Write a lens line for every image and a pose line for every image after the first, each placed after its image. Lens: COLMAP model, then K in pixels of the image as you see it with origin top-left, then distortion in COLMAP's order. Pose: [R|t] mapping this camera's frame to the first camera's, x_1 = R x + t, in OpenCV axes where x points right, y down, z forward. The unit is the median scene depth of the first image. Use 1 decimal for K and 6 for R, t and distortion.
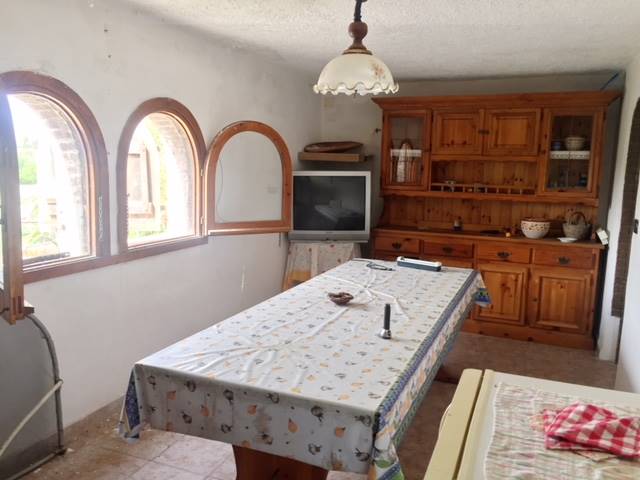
lens RADIAL K [[581.6, 0, 320.0], [0, 581.6, 240.0], [0, 0, 1]] dist [0.012013, -0.023742]
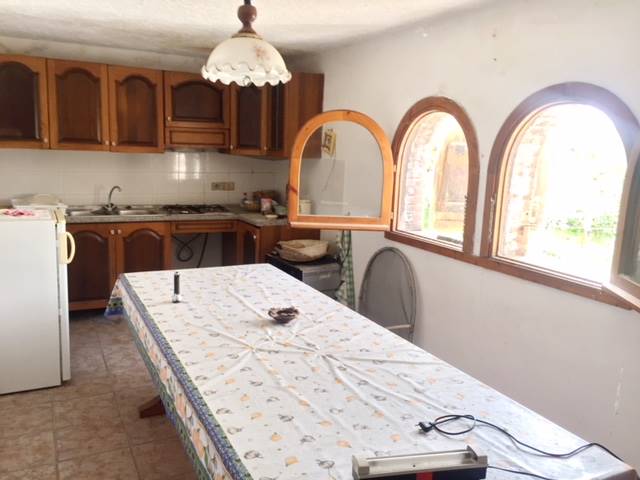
lens RADIAL K [[581.6, 0, 320.0], [0, 581.6, 240.0], [0, 0, 1]] dist [0.012013, -0.023742]
pose [[-0.694199, 0.058378, -0.717412, 0.593218], [-0.153219, 0.961877, 0.226532, -0.200564], [0.703286, 0.267180, -0.658790, 1.566787]]
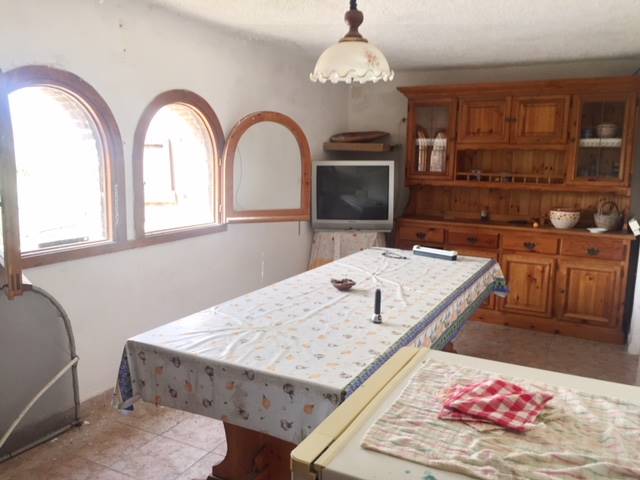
lens RADIAL K [[581.6, 0, 320.0], [0, 581.6, 240.0], [0, 0, 1]] dist [0.012013, -0.023742]
pose [[0.995337, 0.007968, -0.096127, 0.091955], [-0.006780, 0.999897, 0.012678, 0.010224], [0.096218, -0.011968, 0.995288, -0.013667]]
